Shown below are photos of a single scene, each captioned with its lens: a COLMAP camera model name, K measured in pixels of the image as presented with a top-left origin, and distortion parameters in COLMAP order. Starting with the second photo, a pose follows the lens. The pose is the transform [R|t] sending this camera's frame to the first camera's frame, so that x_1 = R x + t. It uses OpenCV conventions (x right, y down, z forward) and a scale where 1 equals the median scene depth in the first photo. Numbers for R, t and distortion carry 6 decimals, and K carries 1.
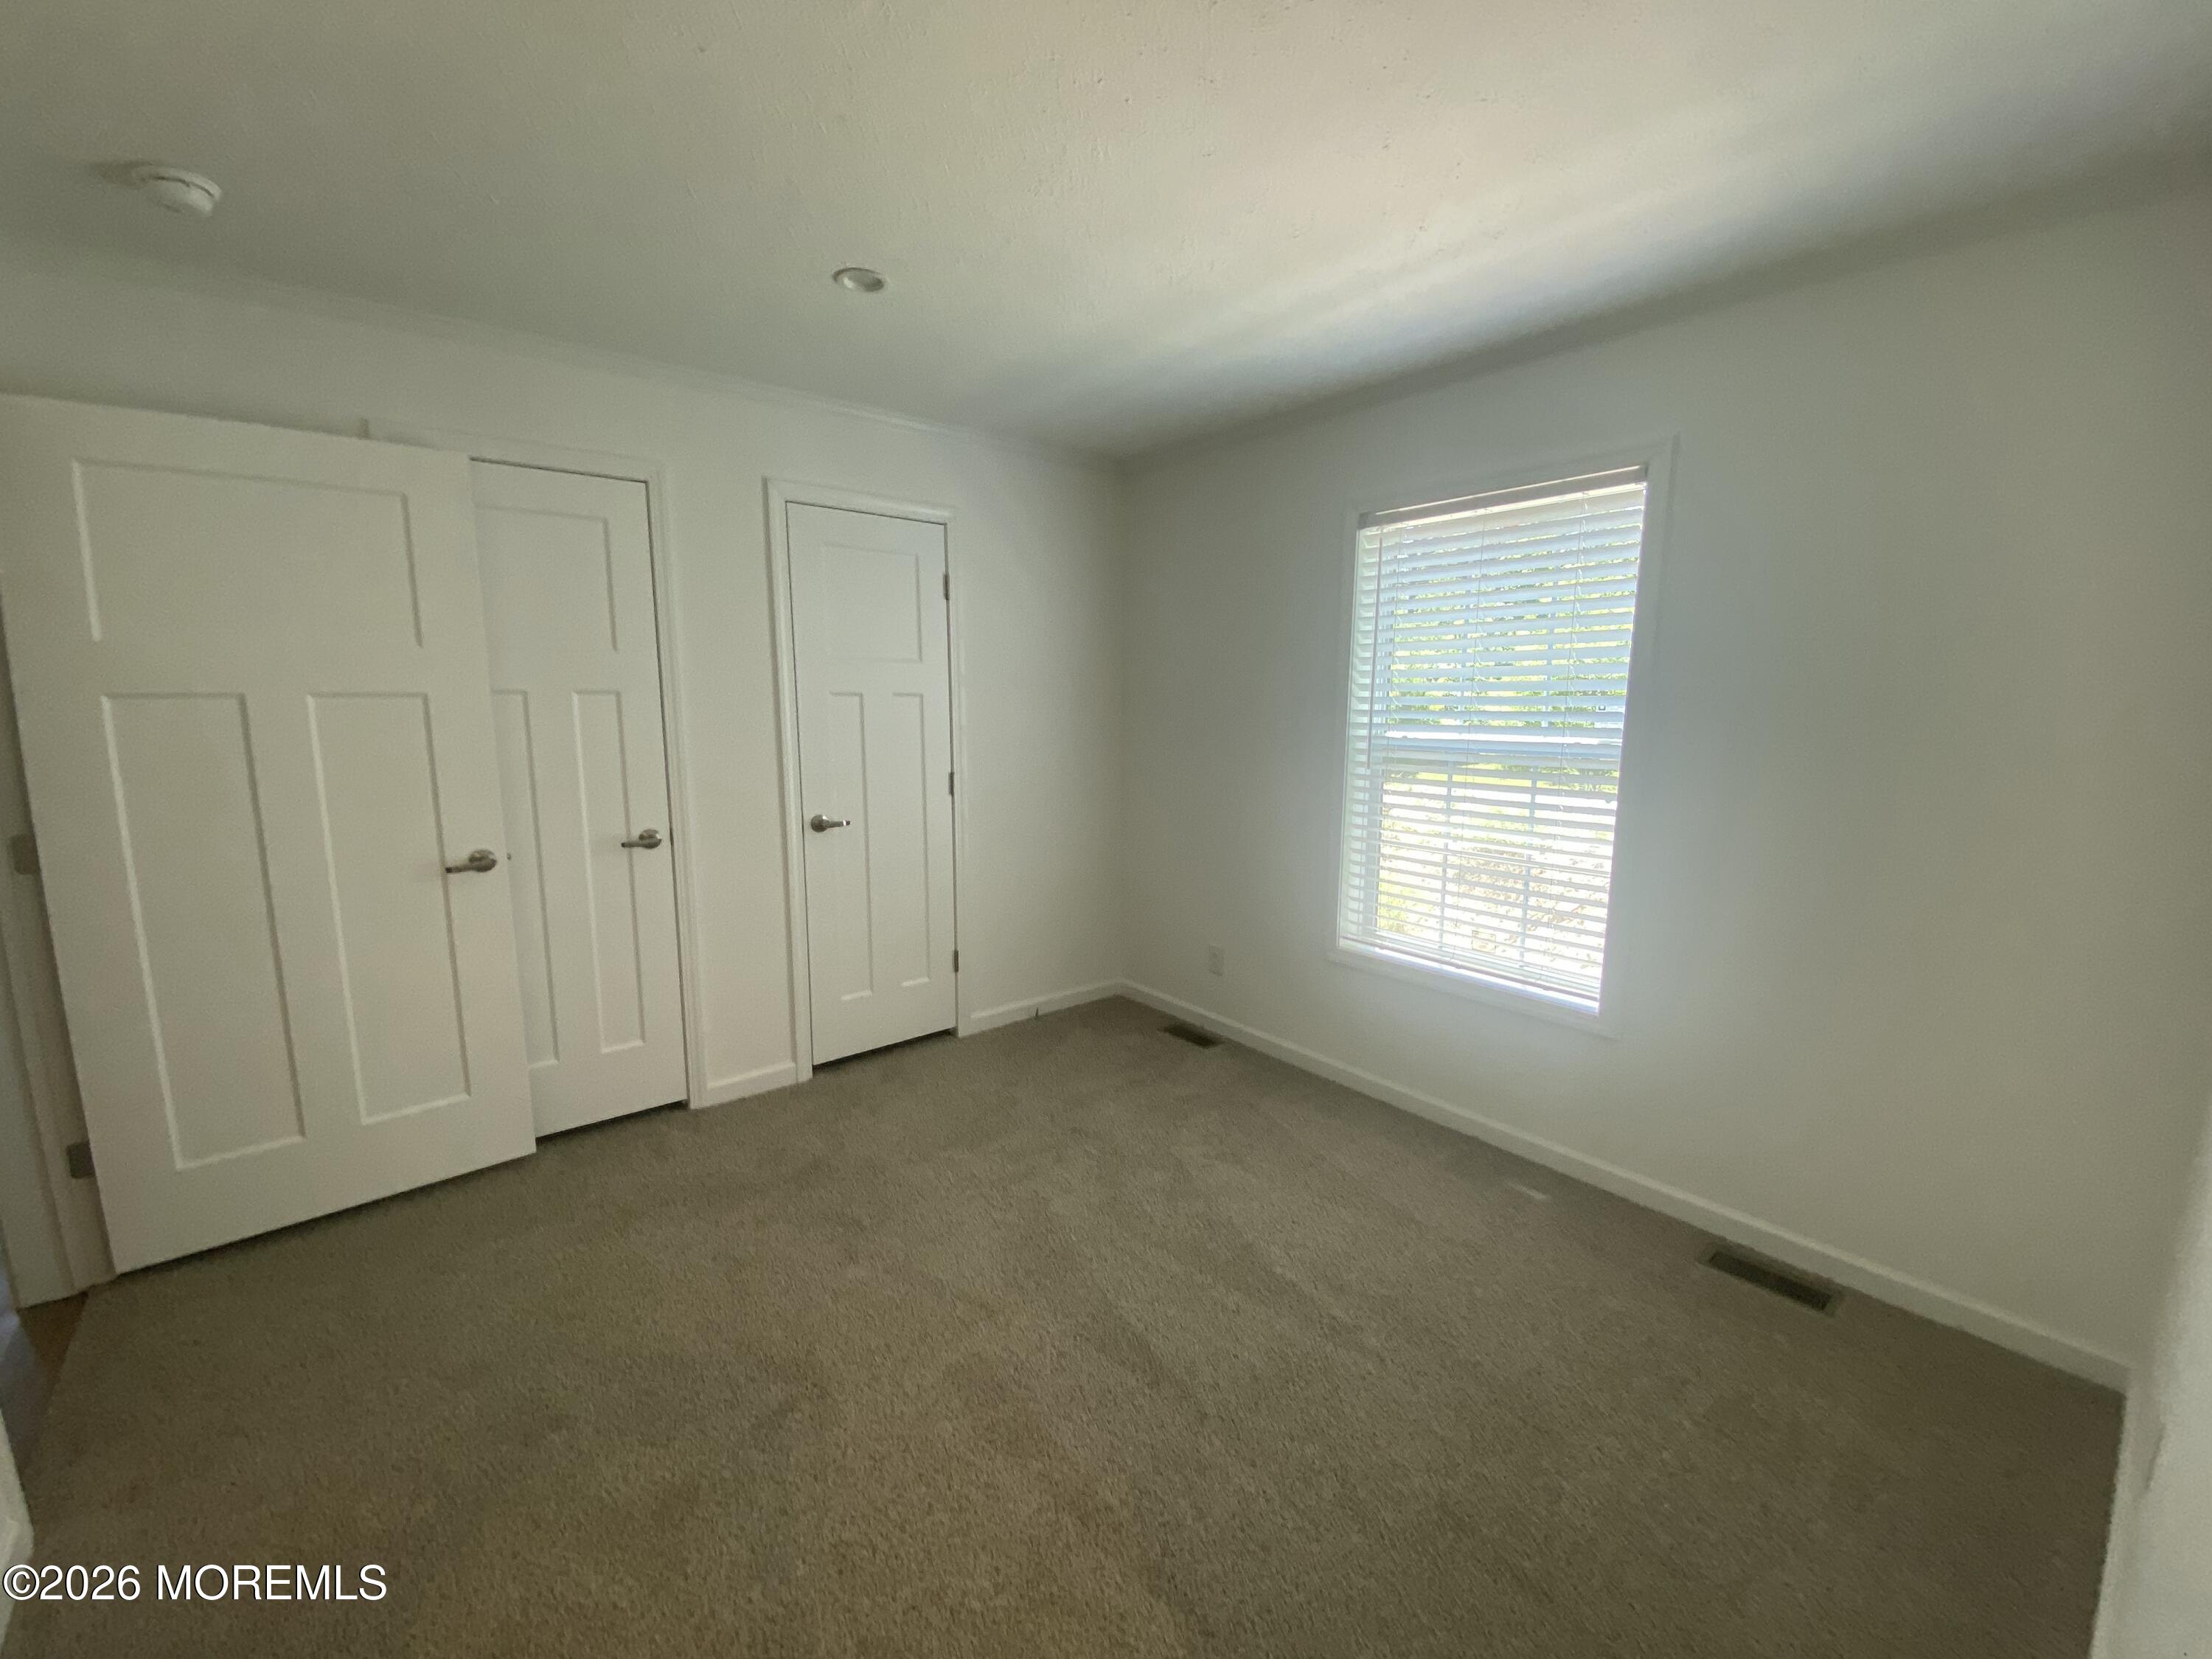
lens RADIAL K [[885.3, 0, 1070.7], [0, 885.3, 845.0], [0, 0, 1]] dist [-0.022849, -0.000715]
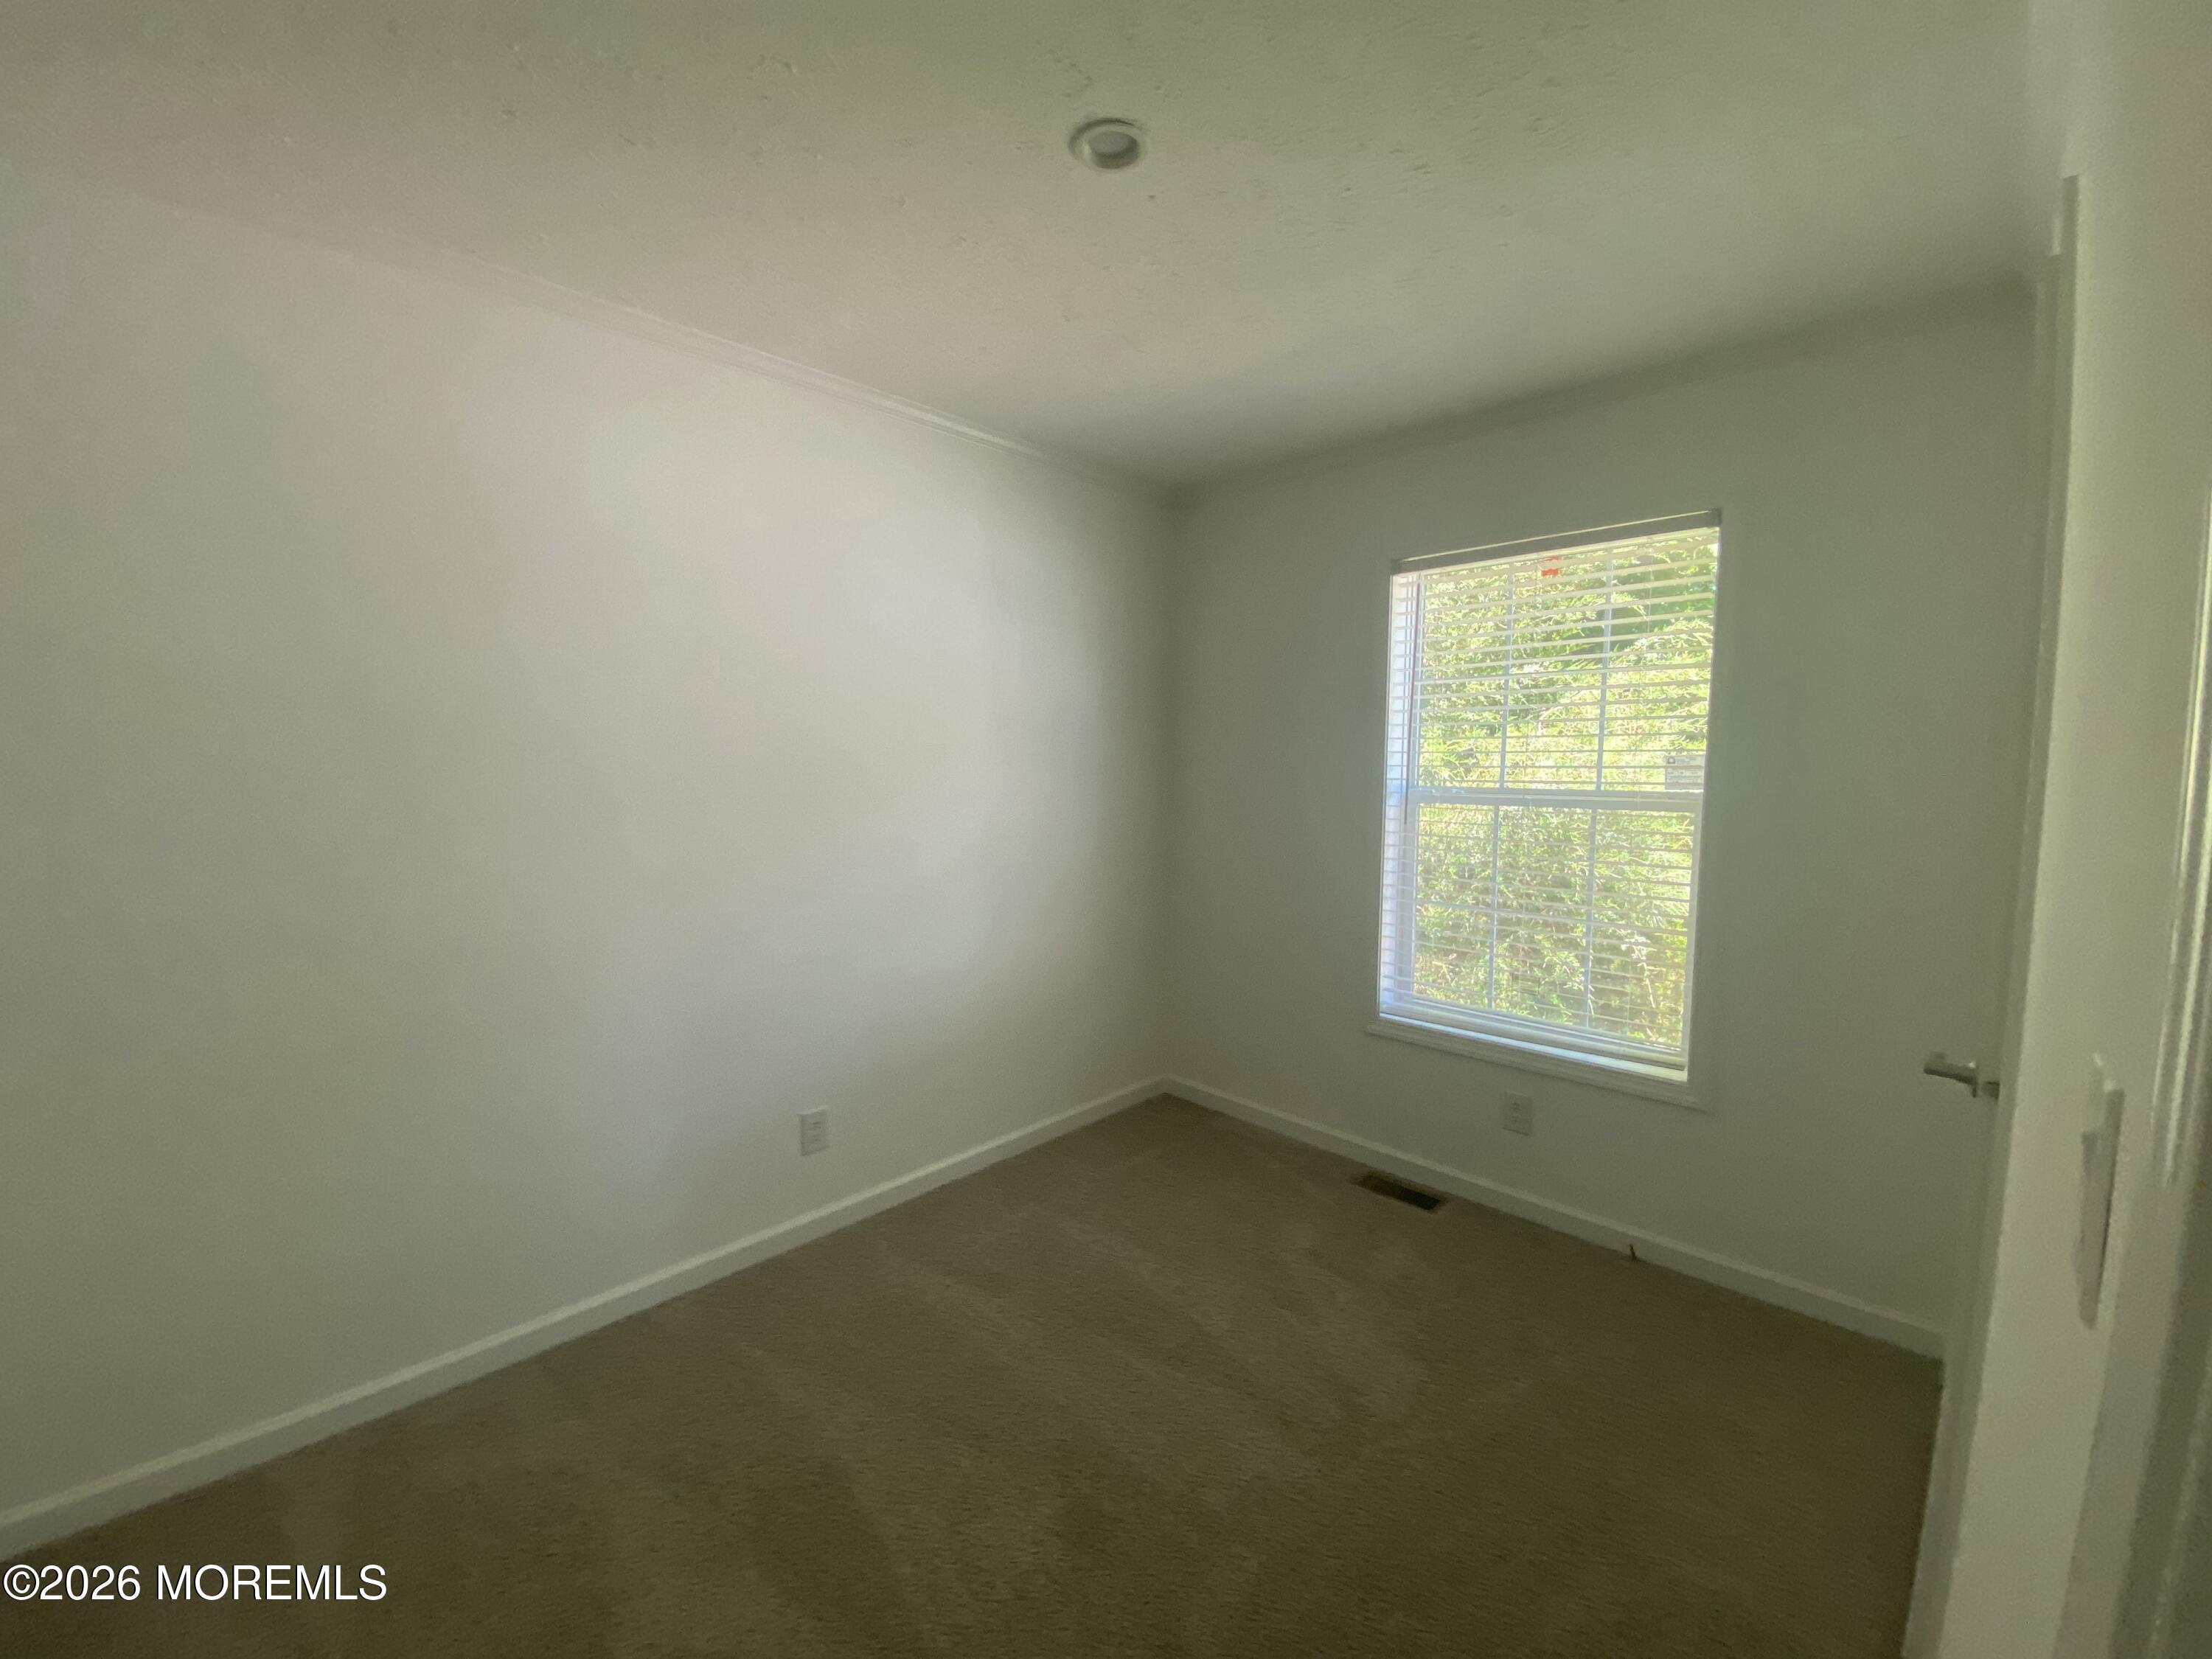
lens RADIAL K [[885.3, 0, 1104.5], [0, 885.3, 827.1], [0, 0, 1]] dist [-0.022849, -0.000715]
pose [[0.991824, -0.020418, 0.125969, -0.111248], [0.030342, 0.996540, -0.077377, -0.026243], [-0.123953, 0.080566, 0.989012, 0.128496]]
